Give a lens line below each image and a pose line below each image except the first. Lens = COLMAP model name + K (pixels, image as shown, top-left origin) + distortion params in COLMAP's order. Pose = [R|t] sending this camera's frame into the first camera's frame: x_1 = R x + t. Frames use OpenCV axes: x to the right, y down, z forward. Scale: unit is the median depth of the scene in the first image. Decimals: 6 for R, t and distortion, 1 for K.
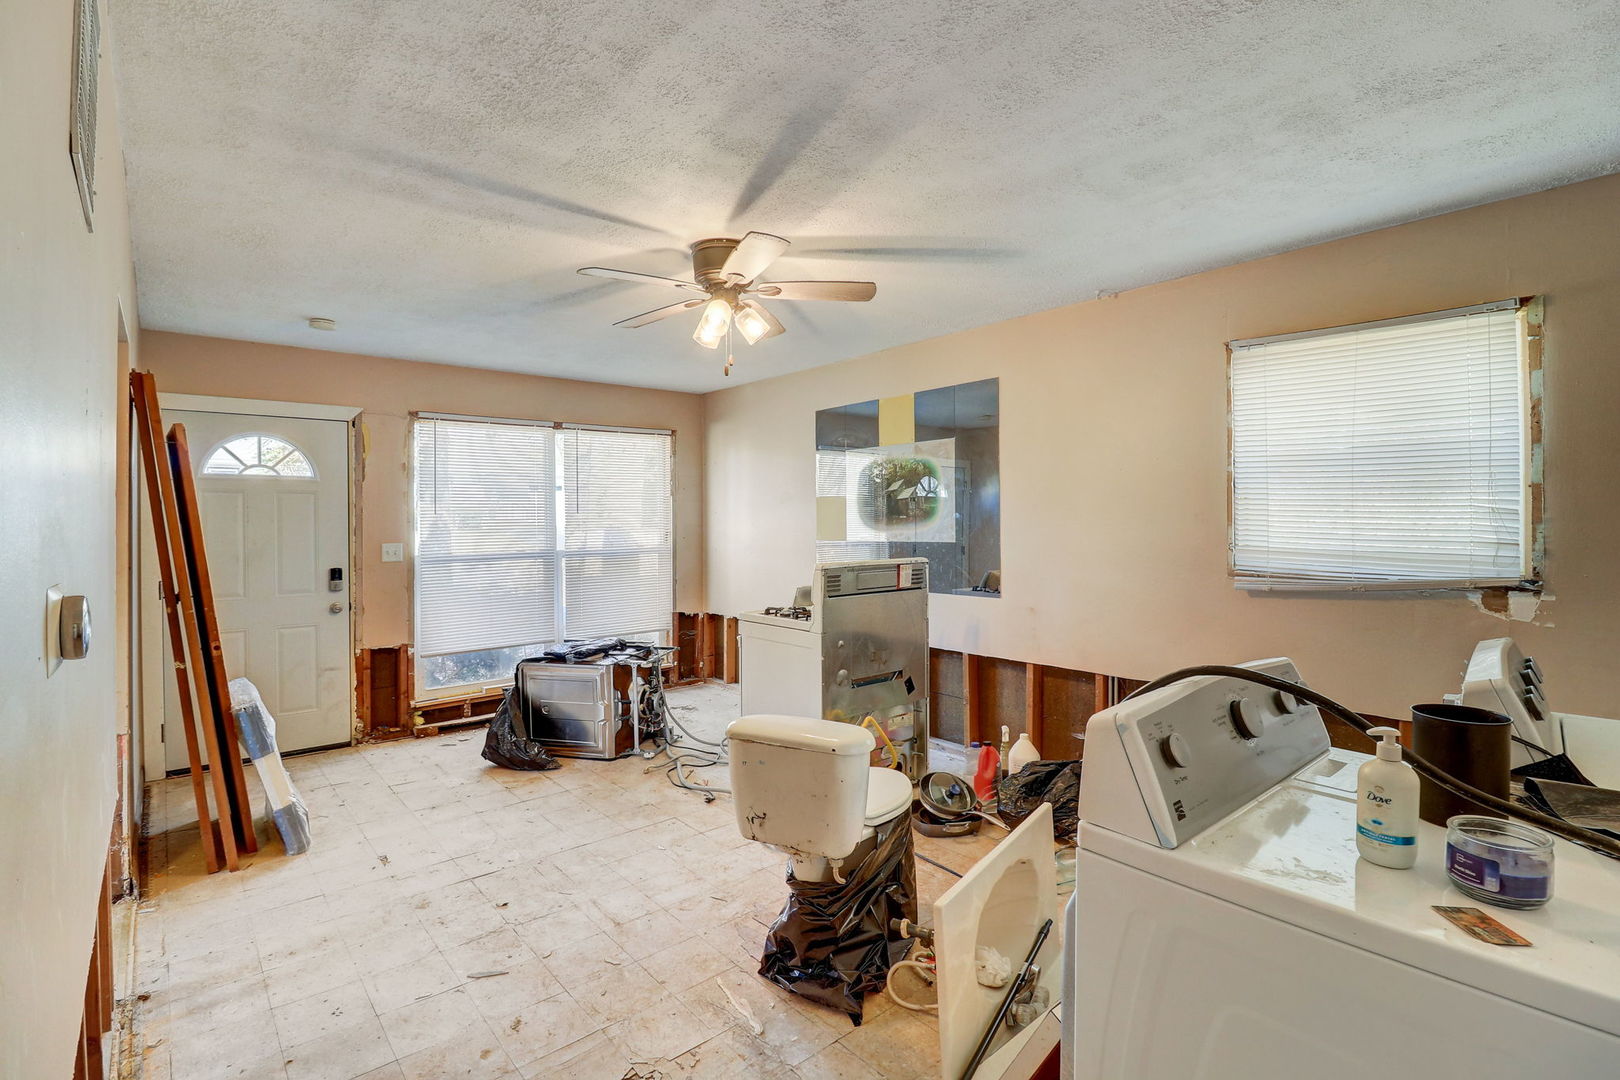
lens RADIAL K [[751.1, 0, 803.6], [0, 751.1, 524.4], [0, 0, 1]] dist [0.001765, -0.013441]
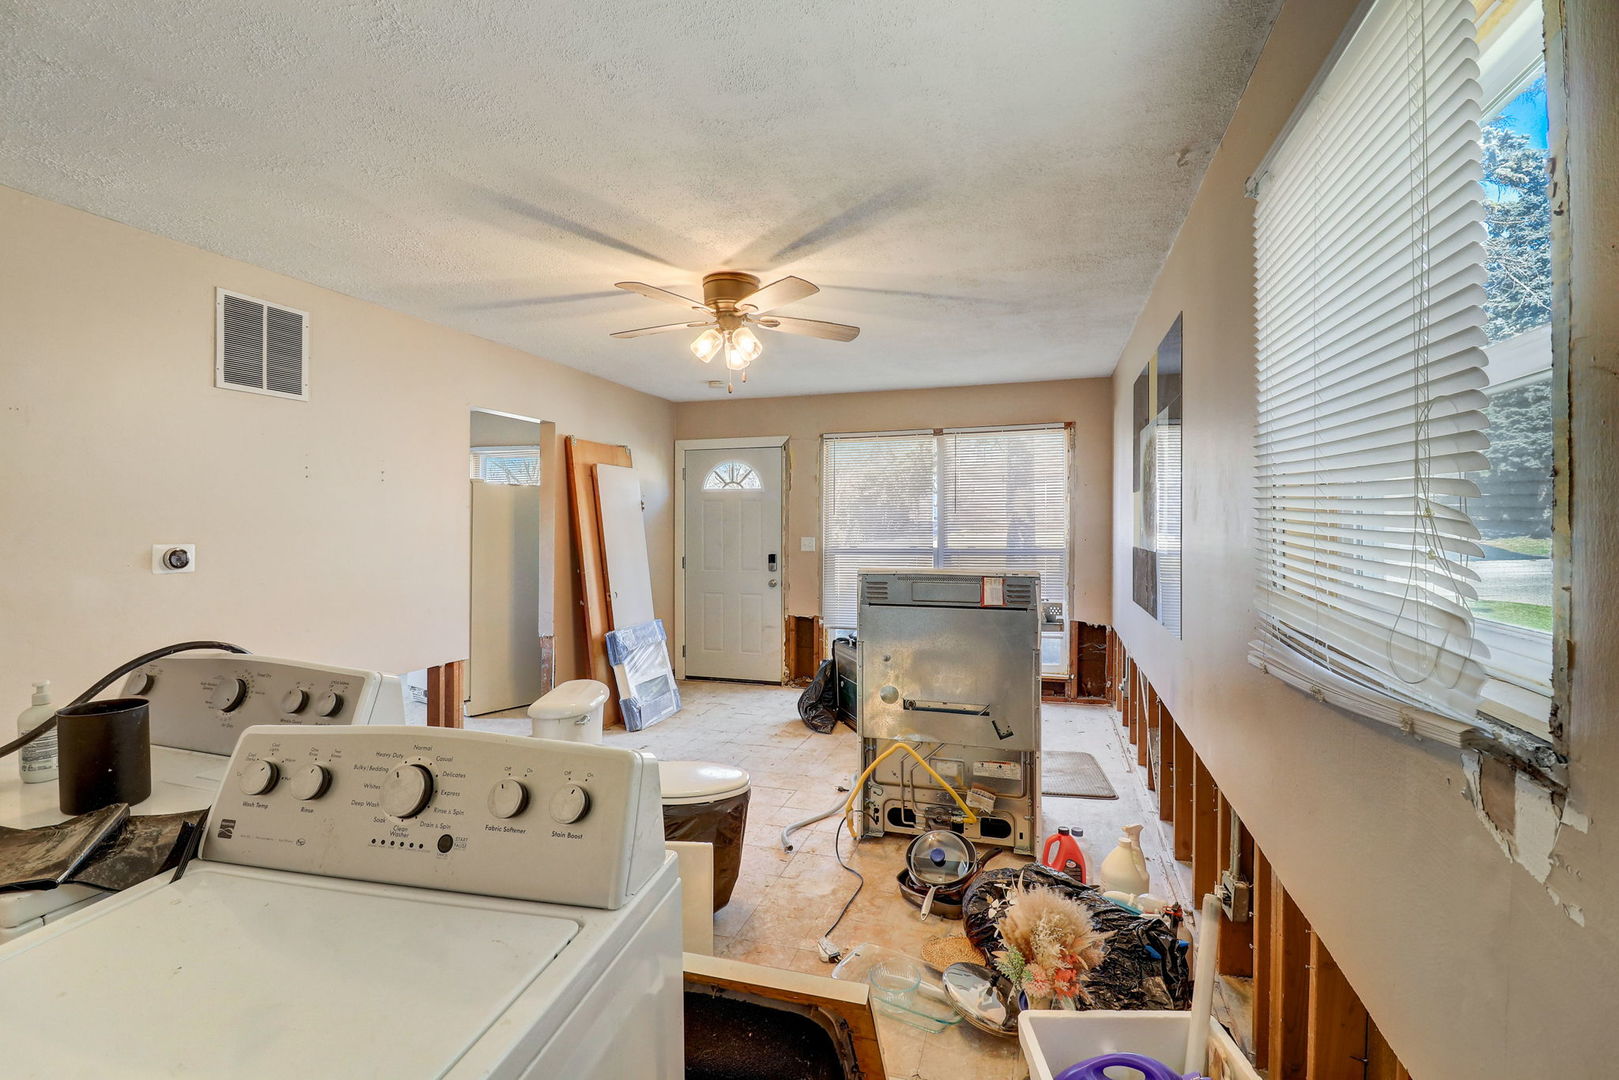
lens RADIAL K [[750.7, 0, 803.1], [0, 750.7, 524.4], [0, 0, 1]] dist [0.001765, -0.013441]
pose [[0.528345, 0.009720, -0.848974, 0.572684], [-0.006010, 0.999952, 0.007708, -0.007322], [0.849009, 0.001030, 0.528378, 0.315747]]
